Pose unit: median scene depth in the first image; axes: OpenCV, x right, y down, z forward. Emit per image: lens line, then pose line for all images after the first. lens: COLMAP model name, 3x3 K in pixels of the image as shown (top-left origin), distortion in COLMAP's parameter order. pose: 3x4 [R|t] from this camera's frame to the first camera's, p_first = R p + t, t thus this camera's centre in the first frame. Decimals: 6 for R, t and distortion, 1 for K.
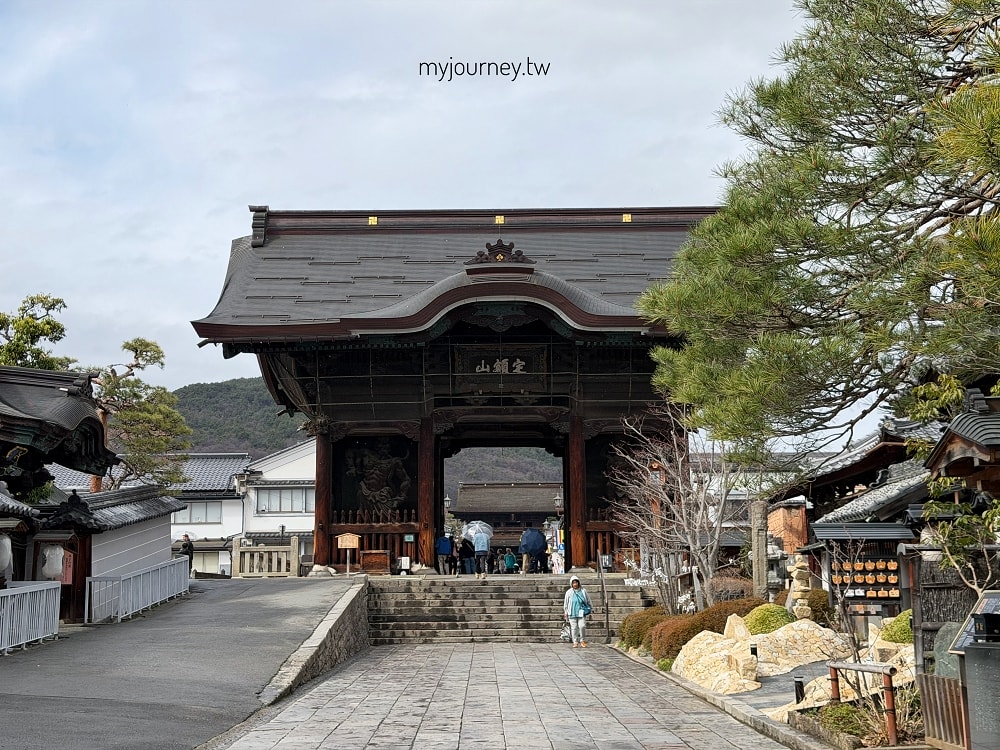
lens RADIAL K [[1418.7, 0, 500.0], [0, 1418.7, 375.0], [0, 0, 1]] dist [0.176639, -0.085829]
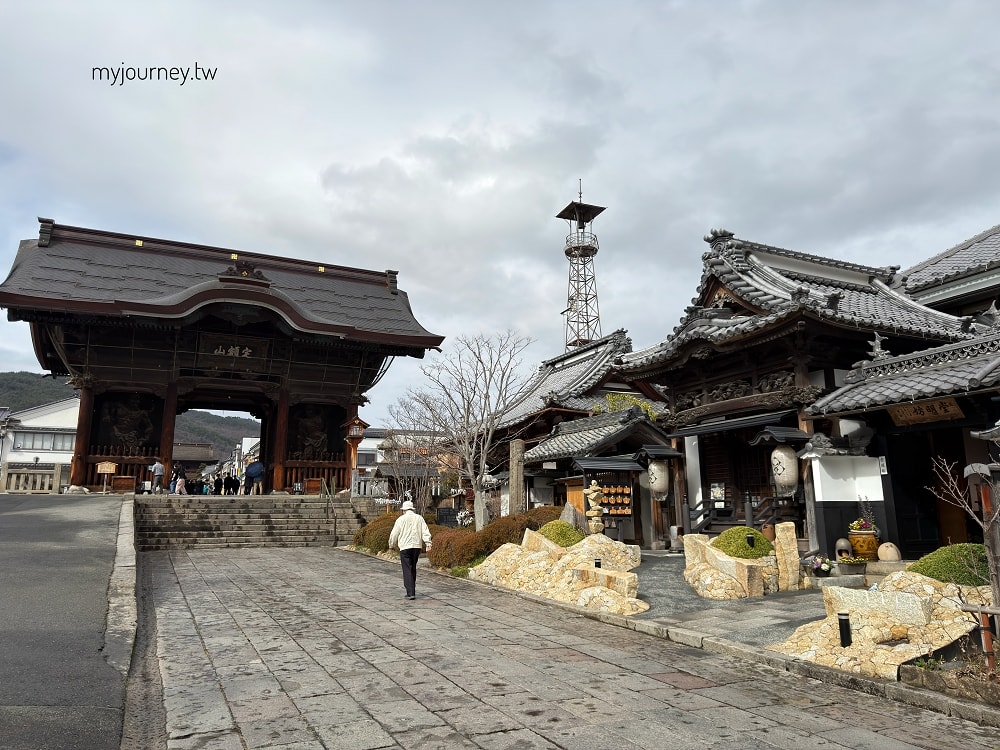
lens RADIAL K [[712.4, 0, 500.0], [0, 712.4, 375.0], [0, 0, 1]] dist [0.046395, -0.055649]
pose [[0.904416, 0.087551, 0.417572, -0.059650], [-0.074191, 0.996081, -0.048156, 0.034651], [-0.420152, 0.012573, 0.907367, 0.233728]]
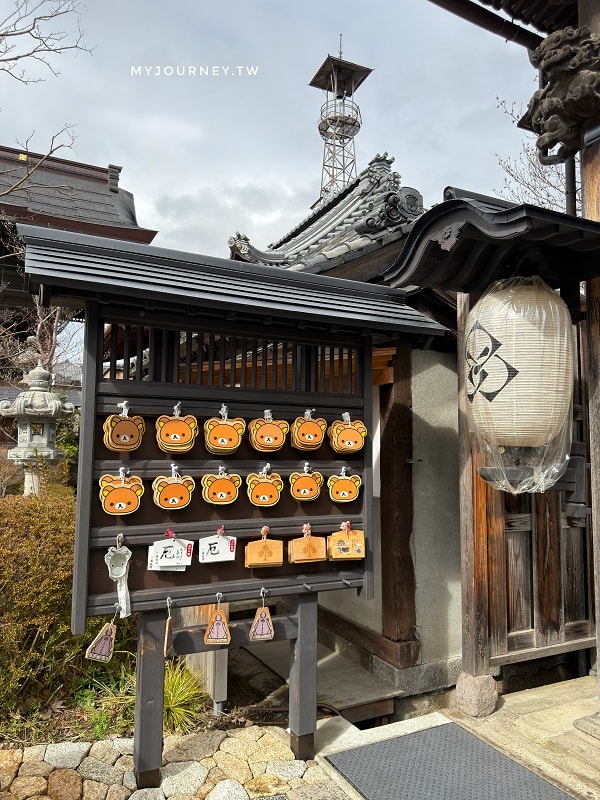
lens RADIAL K [[569.9, 0, 300.0], [0, 569.9, 400.0], [0, 0, 1]] dist [0.046395, -0.055649]
pose [[0.896174, 0.061312, 0.439446, 0.113611], [-0.095170, 0.993918, 0.055411, 0.062679], [-0.433376, -0.091480, 0.896558, 0.471610]]
